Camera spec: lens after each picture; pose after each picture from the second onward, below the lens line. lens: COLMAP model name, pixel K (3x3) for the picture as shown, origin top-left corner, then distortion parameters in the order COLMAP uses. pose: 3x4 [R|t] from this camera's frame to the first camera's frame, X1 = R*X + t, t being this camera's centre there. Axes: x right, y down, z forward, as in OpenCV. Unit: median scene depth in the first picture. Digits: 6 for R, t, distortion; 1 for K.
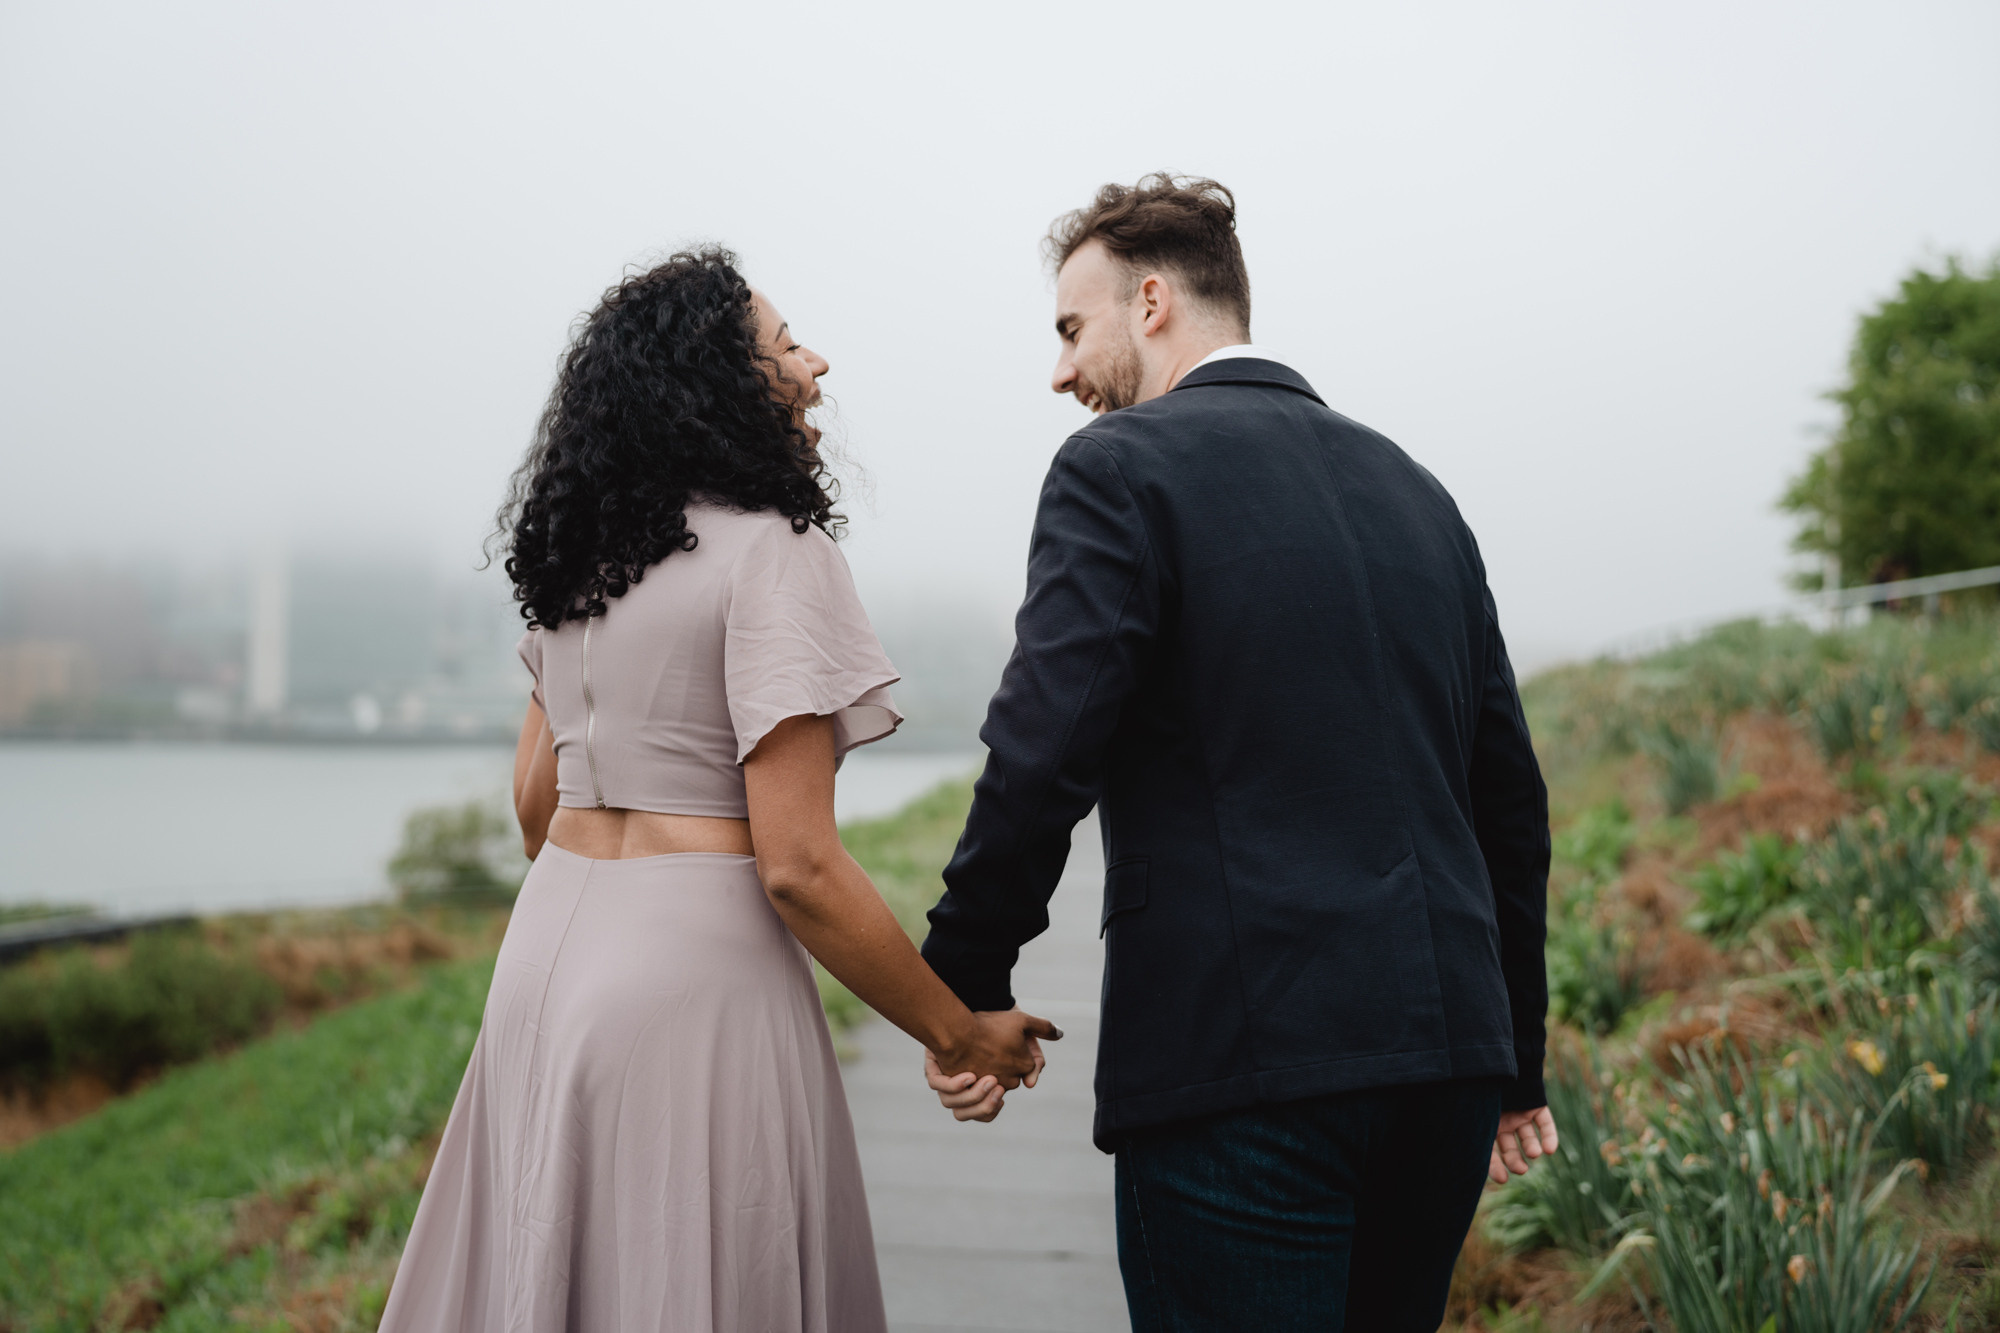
lens RADIAL K [[2518.7, 0, 999.0], [0, 2518.7, 597.2], [0, 0, 1]] dist [0.121655, 0.047666]
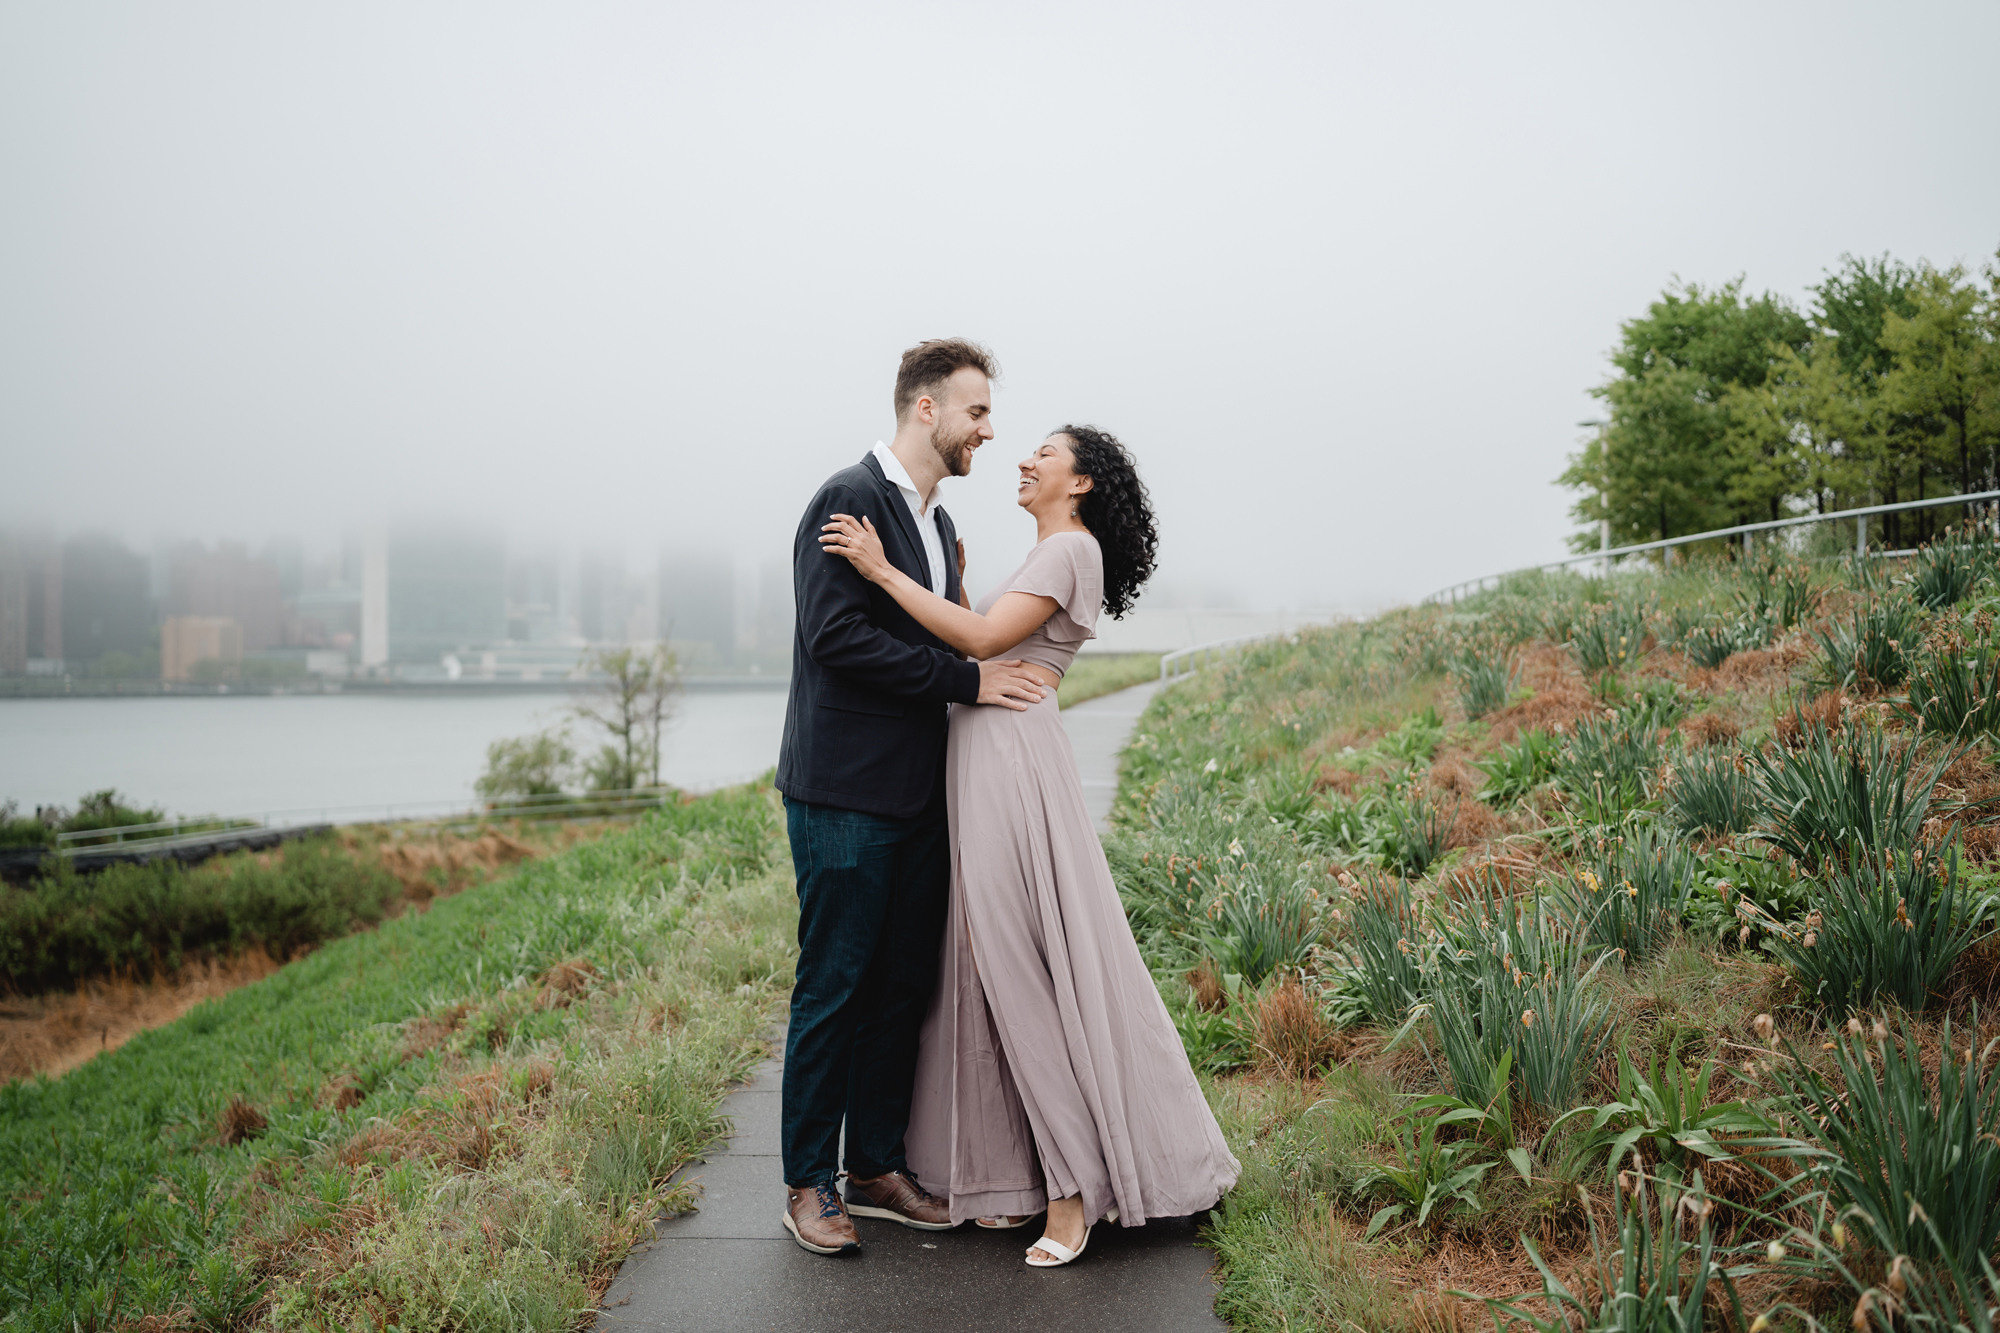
lens RADIAL K [[2045.3, 0, 995.0], [0, 2045.3, 596.3], [0, 0, 1]] dist [-0.073491, 0.178331]
pose [[0.999622, -0.019461, 0.019442, -0.002718], [0.019166, 0.999699, 0.015293, 0.001097], [-0.019734, -0.014915, 0.999694, -0.066159]]
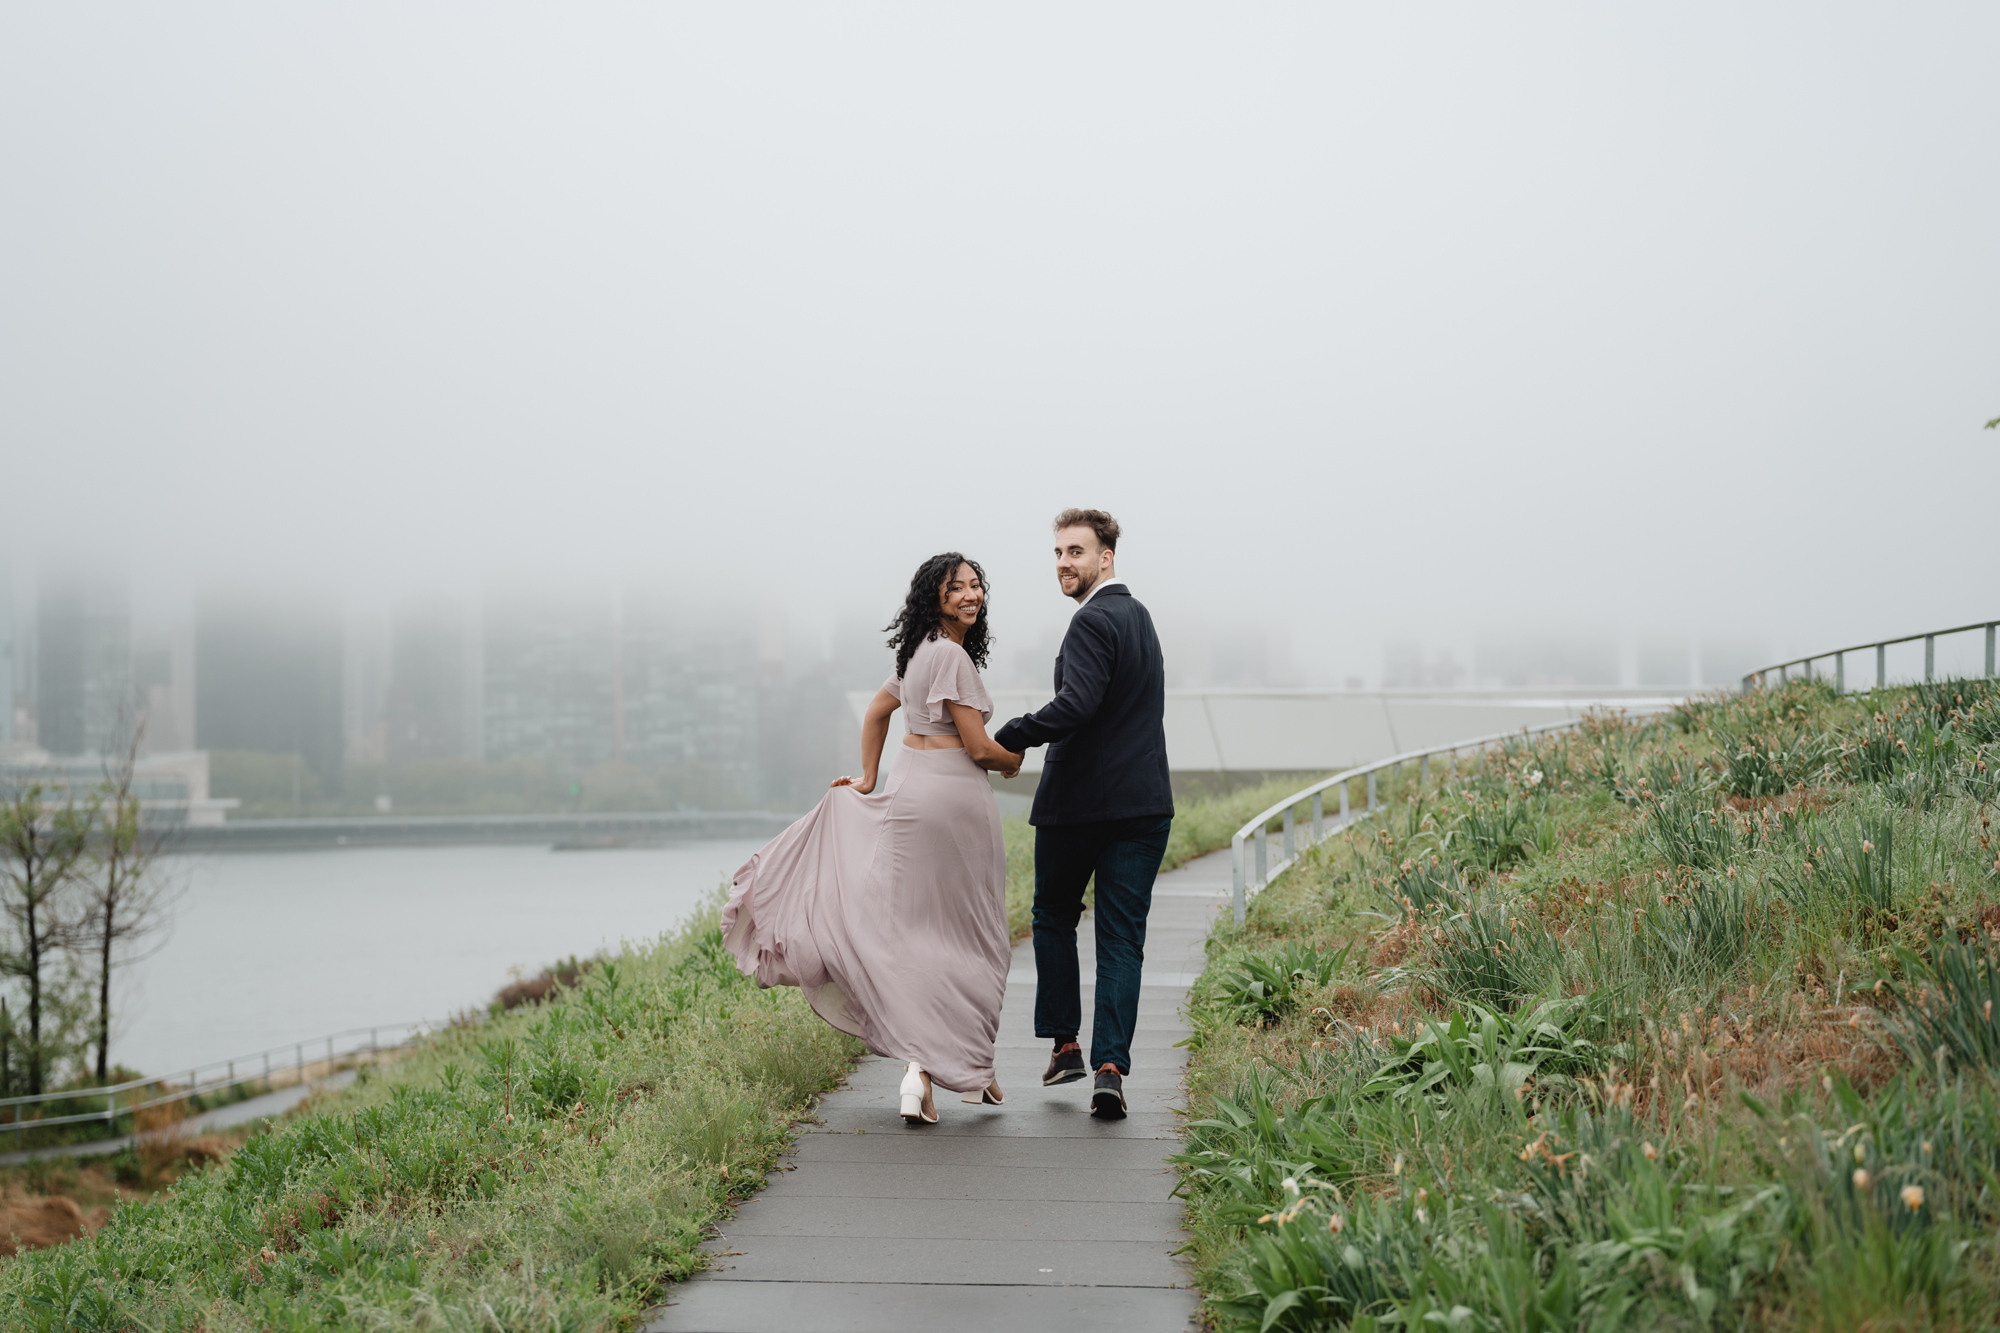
lens RADIAL K [[3256.0, 0, 1000.0], [0, 3256.0, 666.5], [0, 0, 1]] dist [0.409399, 0.110737]
pose [[0.997134, -0.029805, 0.069537, 0.026359], [0.028545, 0.999411, 0.019034, 0.004050], [-0.070063, -0.016994, 0.997398, 0.752648]]
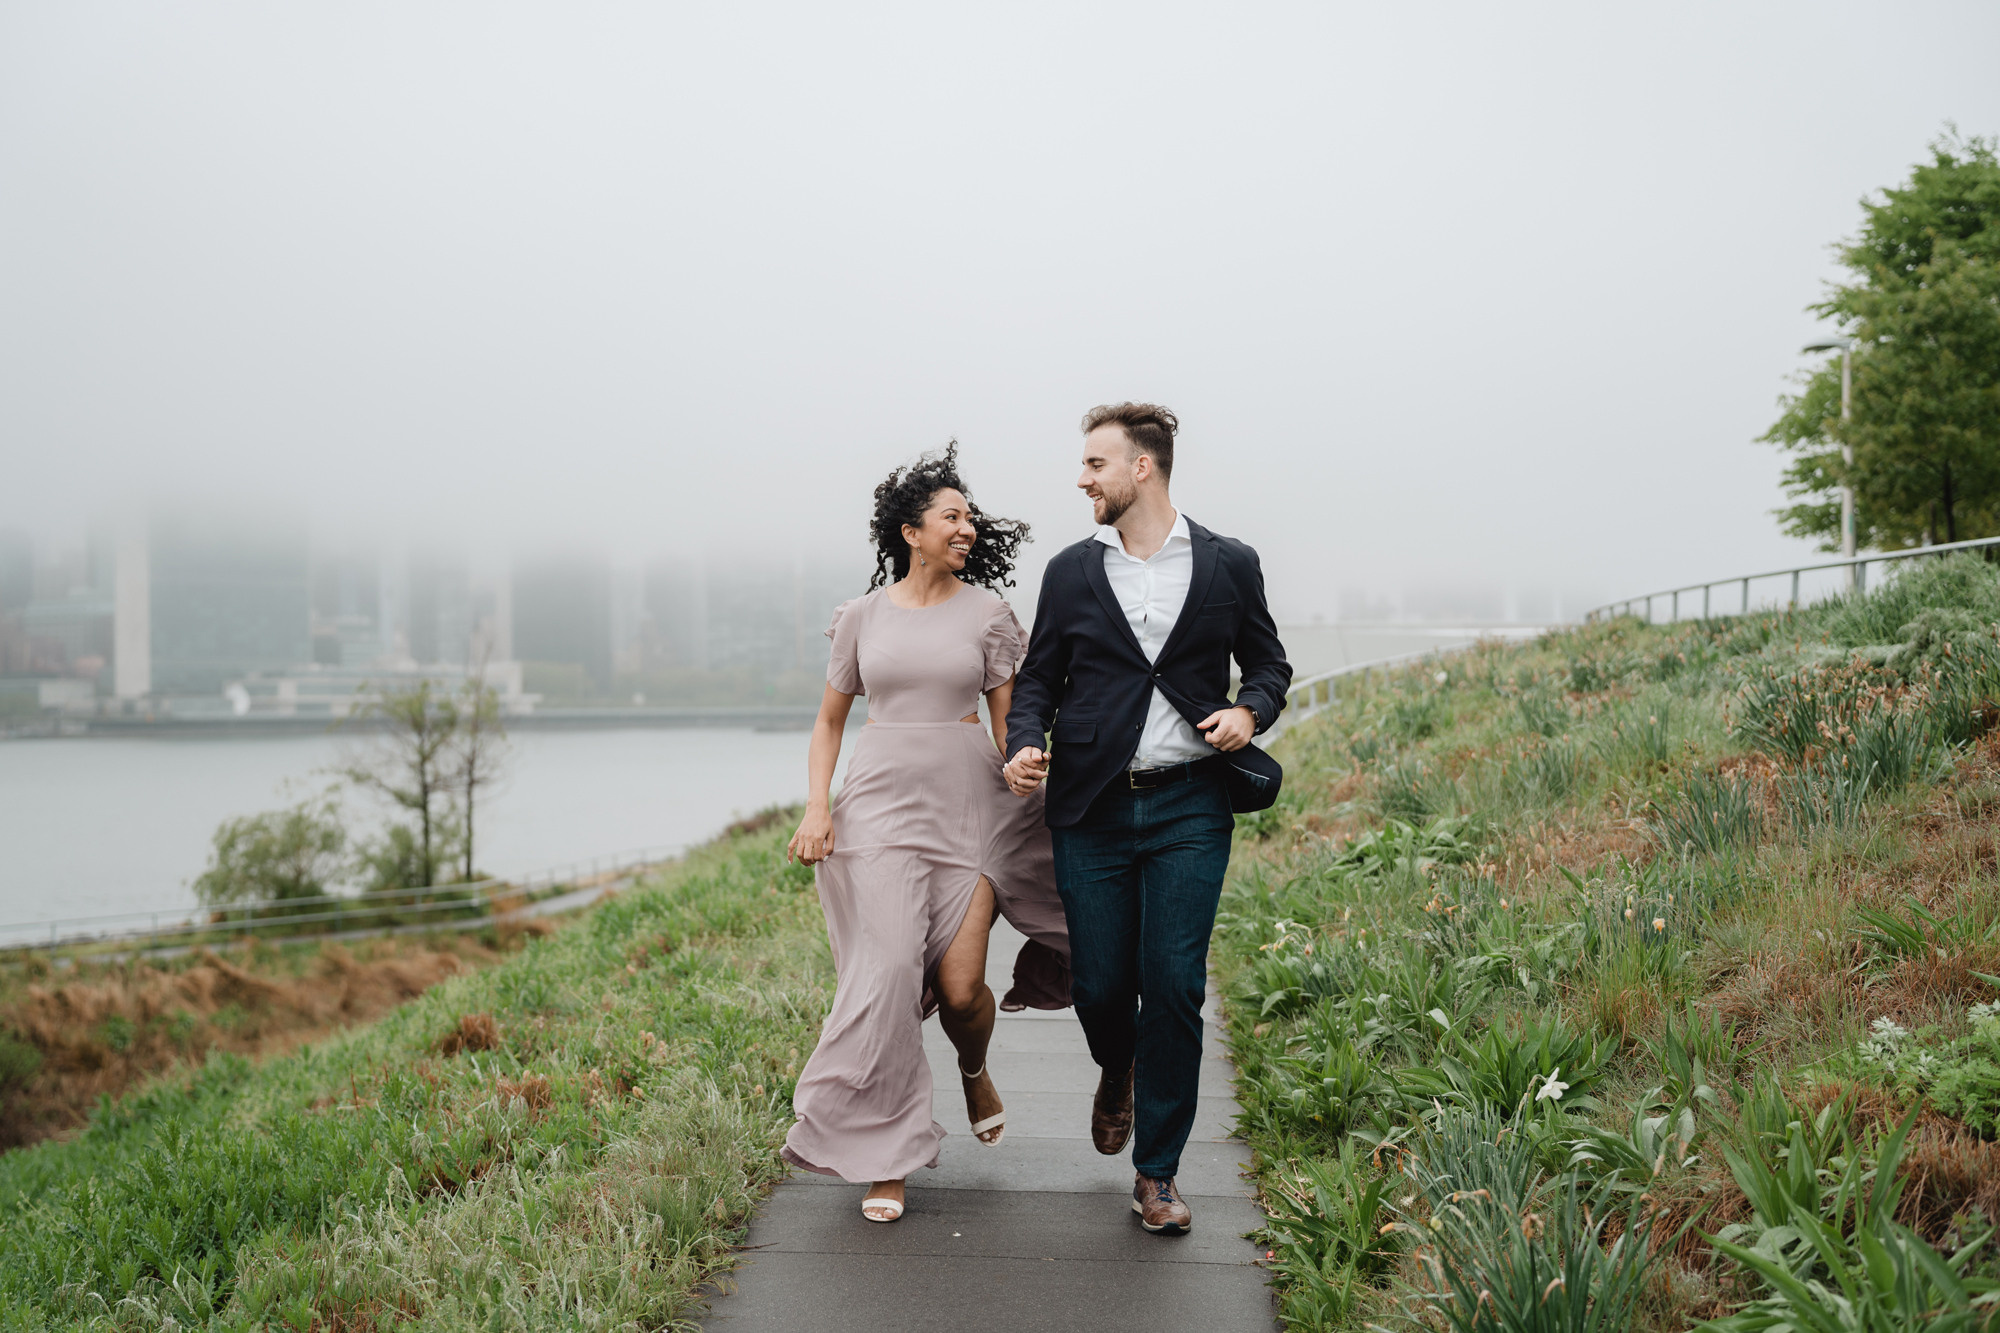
lens RADIAL K [[2336.3, 0, 1000.0], [0, 2336.3, 666.5], [0, 0, 1]] dist [0.157476, -0.005219]
pose [[0.998757, -0.026711, 0.042093, 0.006460], [0.024858, 0.998724, 0.043965, 0.003693], [-0.043213, -0.042864, 0.998146, 0.655351]]
